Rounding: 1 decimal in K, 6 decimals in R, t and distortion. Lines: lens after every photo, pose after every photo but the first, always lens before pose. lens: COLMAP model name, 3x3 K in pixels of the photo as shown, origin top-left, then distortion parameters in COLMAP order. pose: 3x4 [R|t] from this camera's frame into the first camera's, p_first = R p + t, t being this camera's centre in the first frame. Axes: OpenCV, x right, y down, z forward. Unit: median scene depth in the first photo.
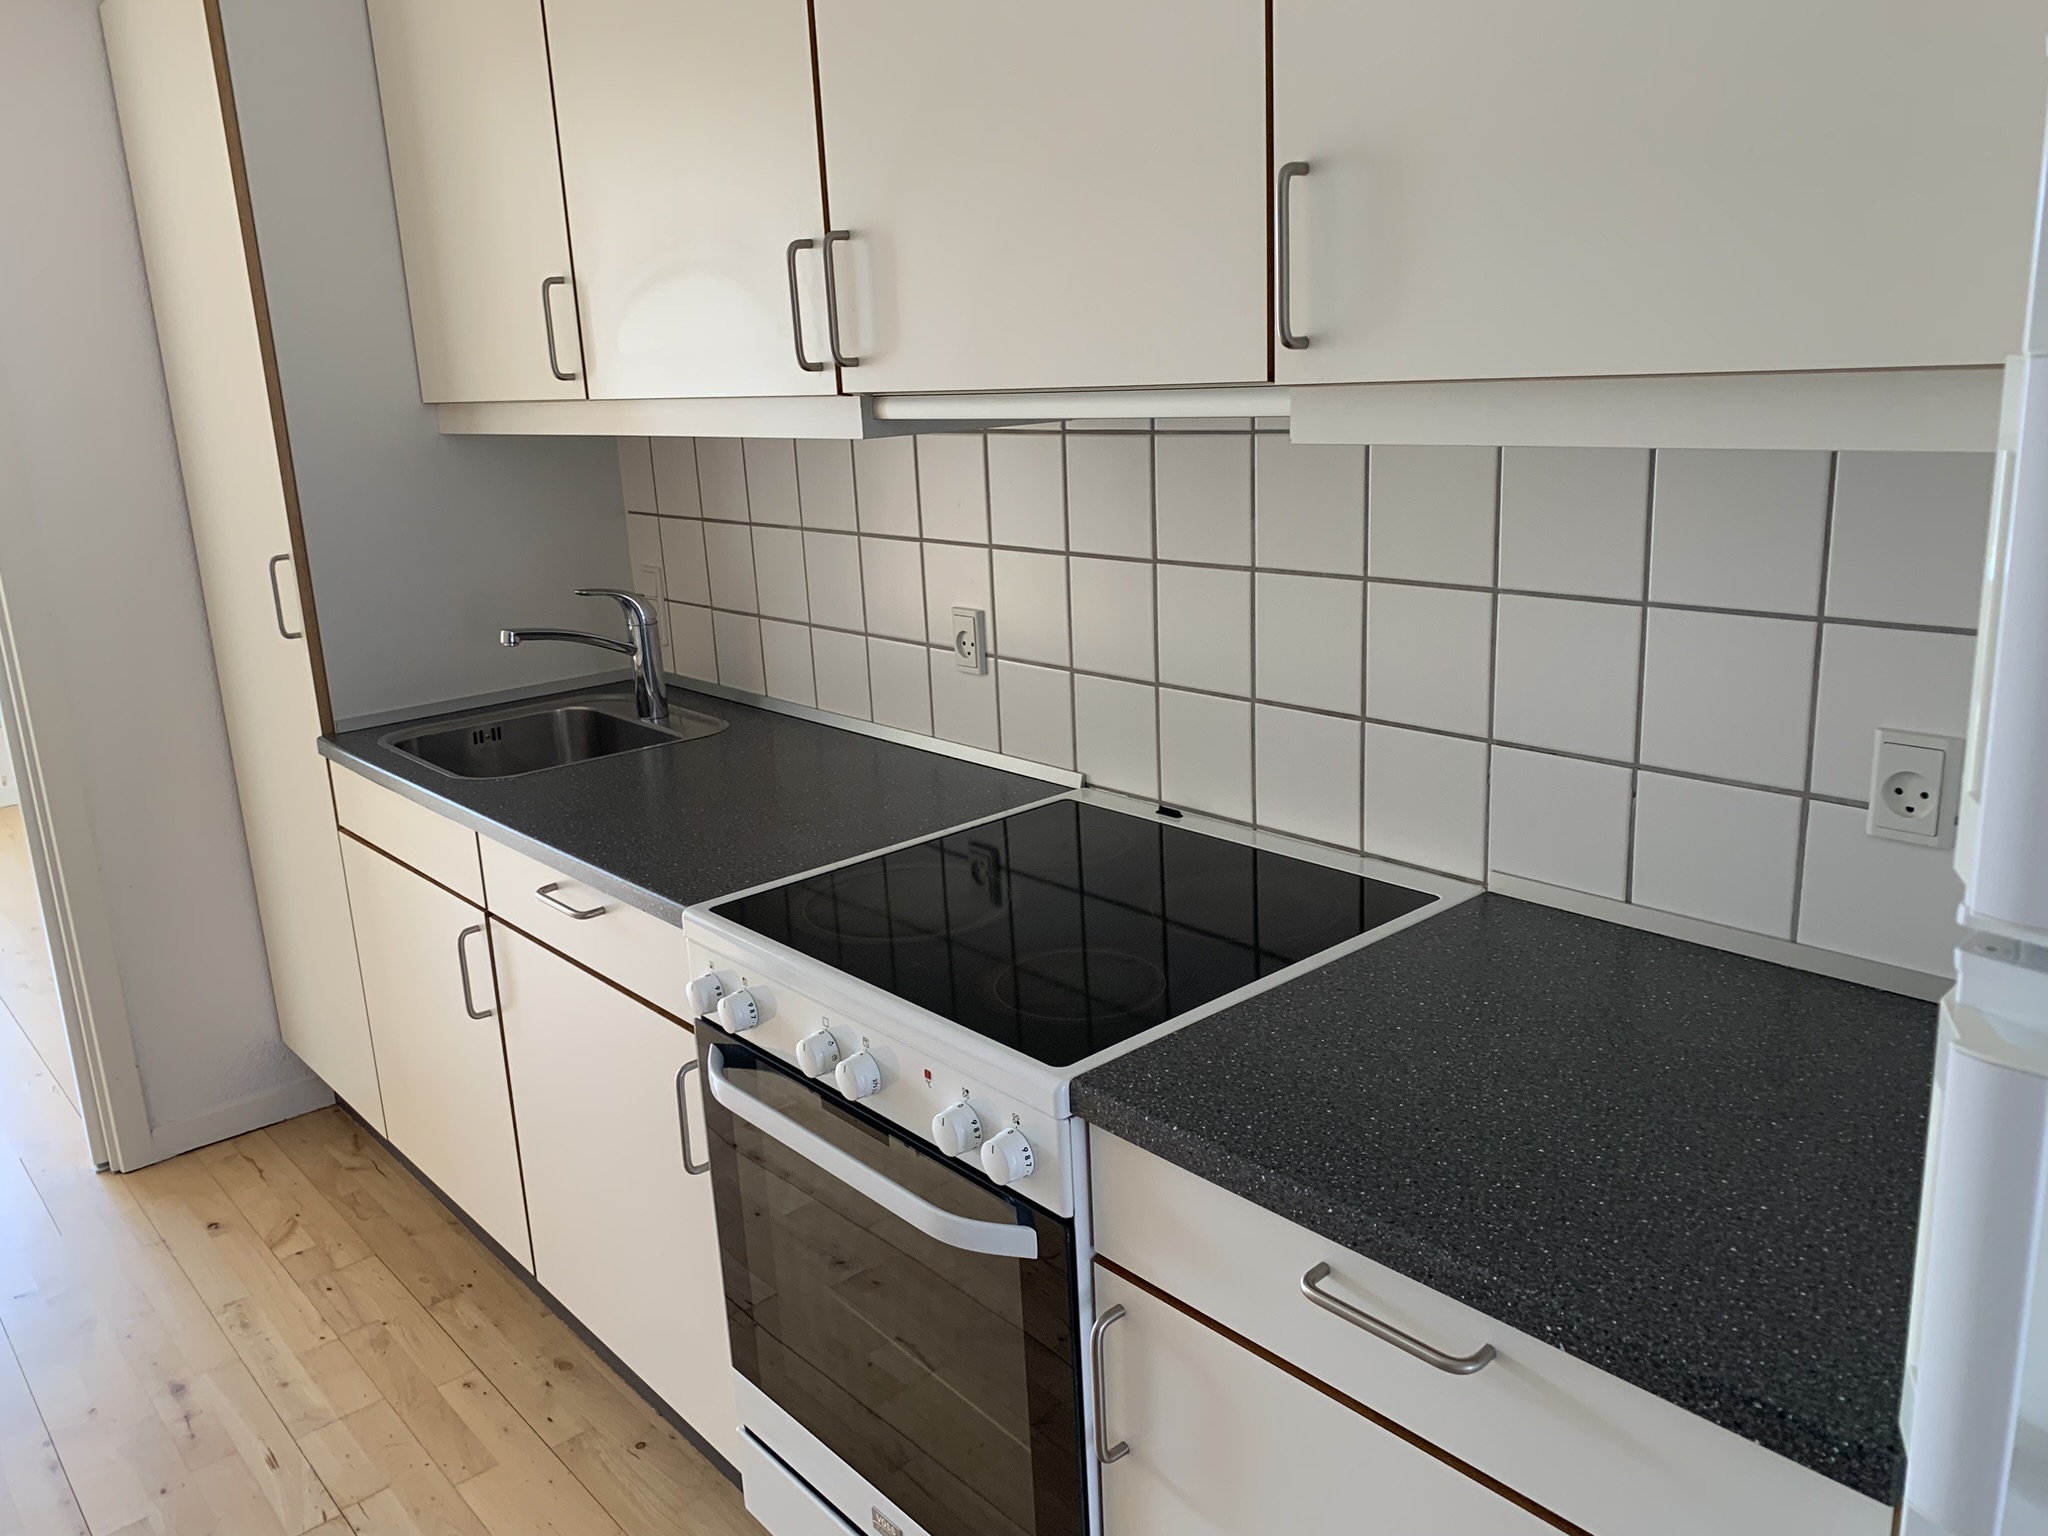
lens RADIAL K [[1563.6, 0, 1033.6], [0, 1563.6, 761.6], [0, 0, 1]] dist [0.054985, -0.053207]
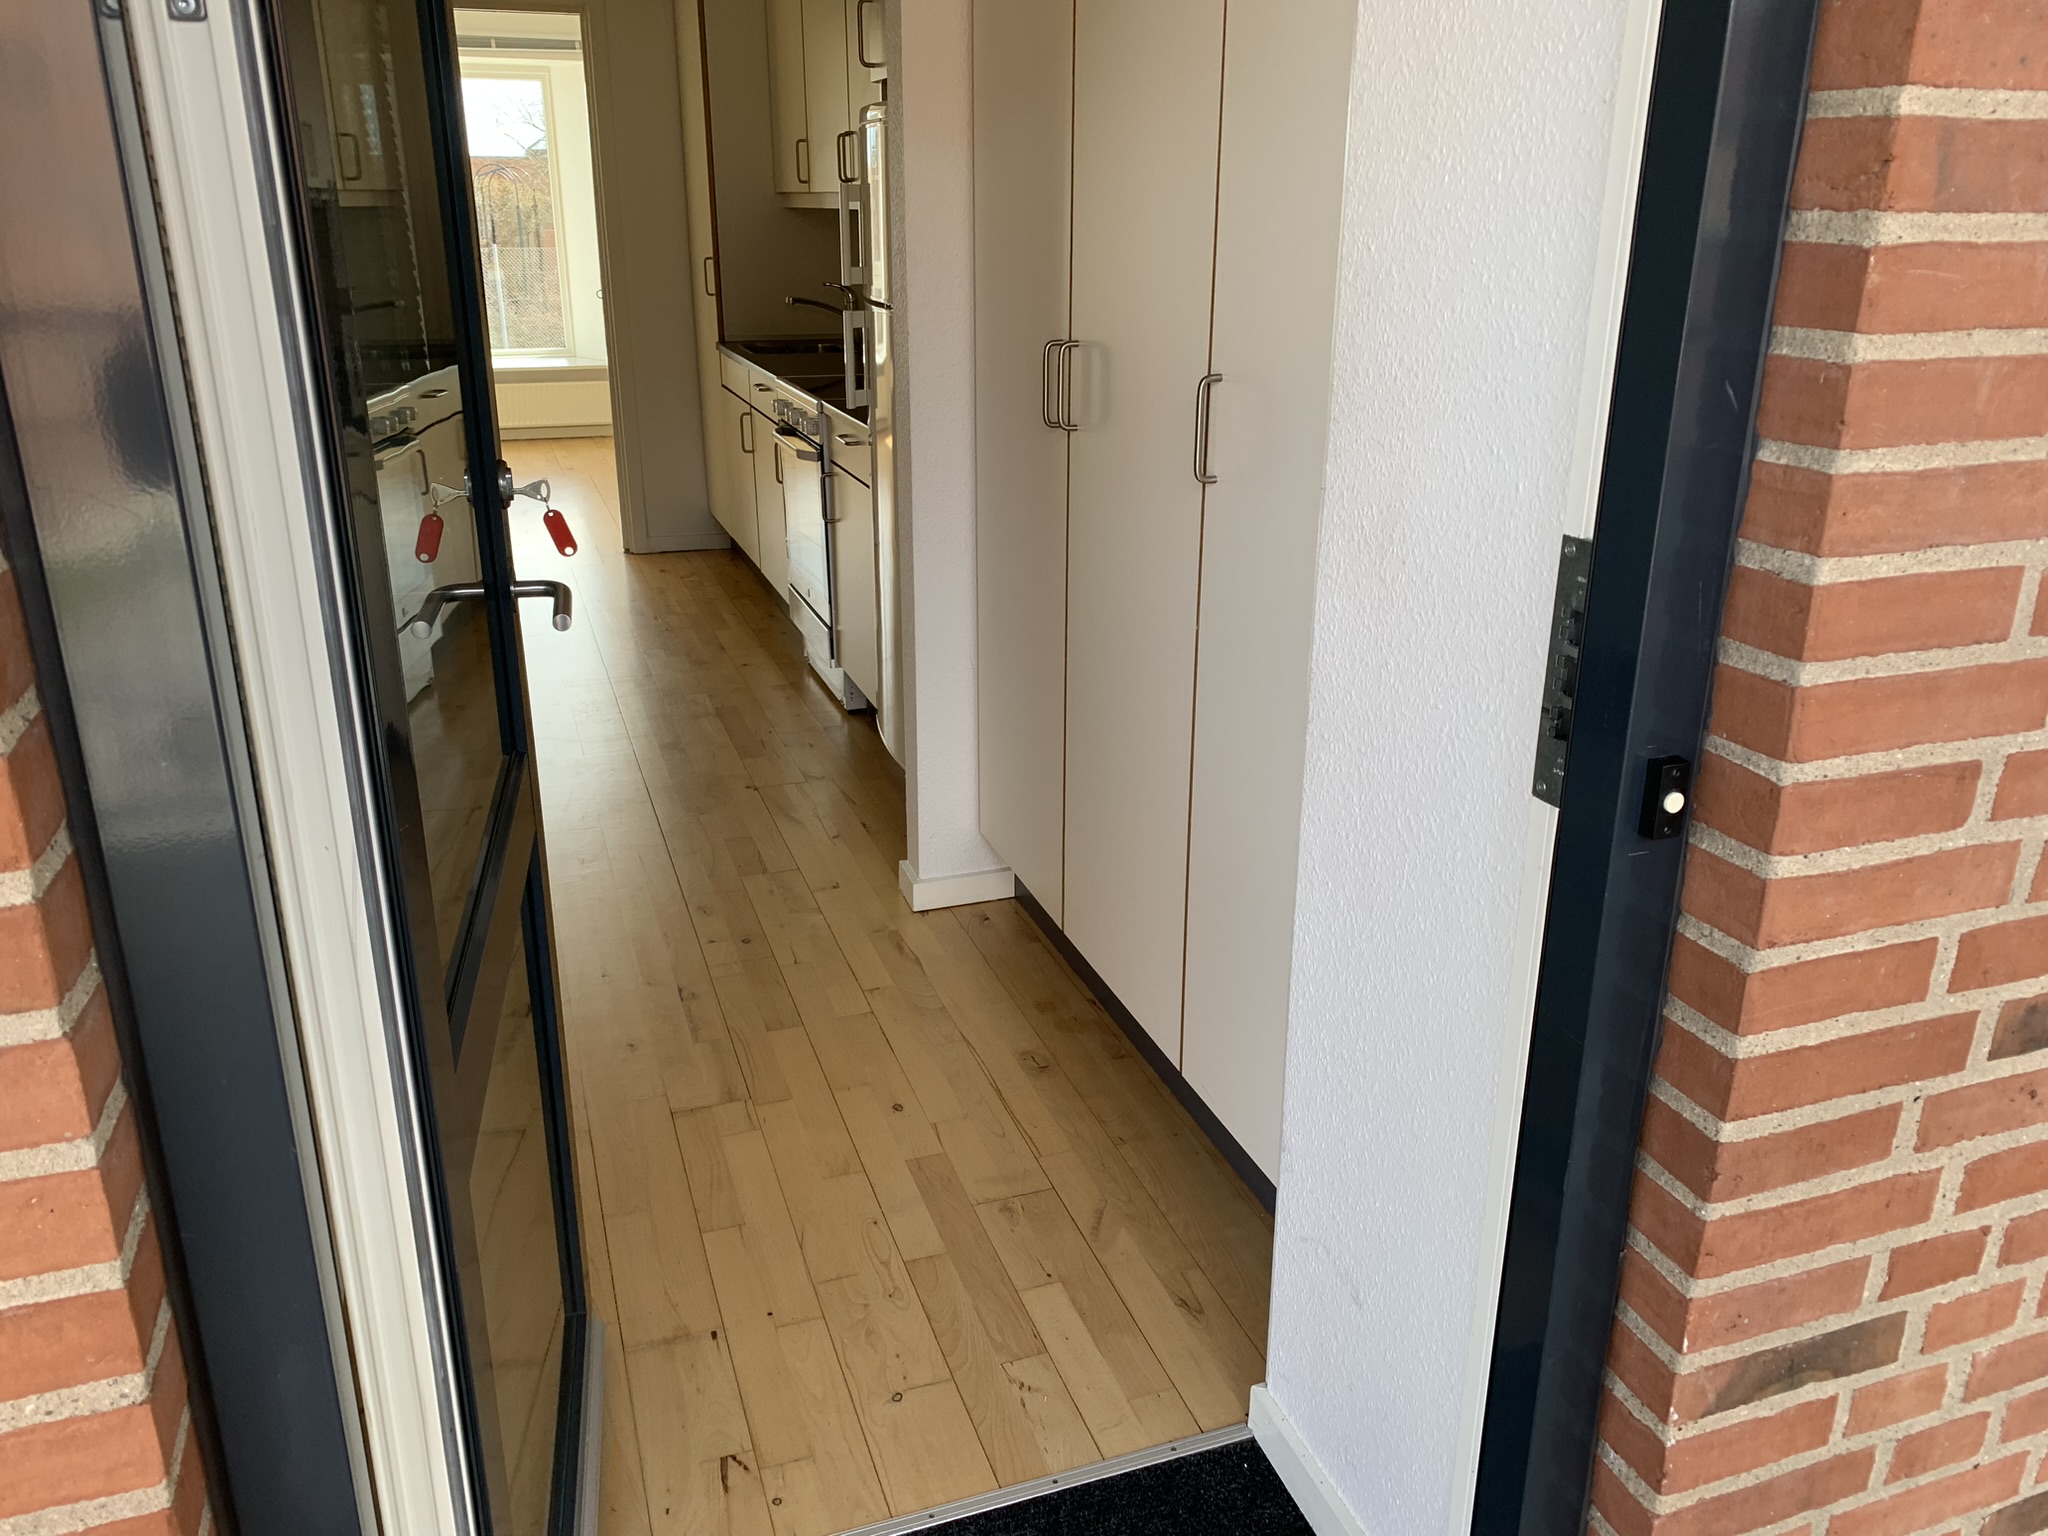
lens RADIAL K [[1563.6, 0, 1028.4], [0, 1563.6, 759.5], [0, 0, 1]] dist [0.054985, -0.053207]
pose [[0.928708, 0.172312, -0.328345, 0.829479], [-0.136110, 0.982074, 0.130402, 0.224197], [0.344929, -0.076414, 0.935513, -1.030067]]
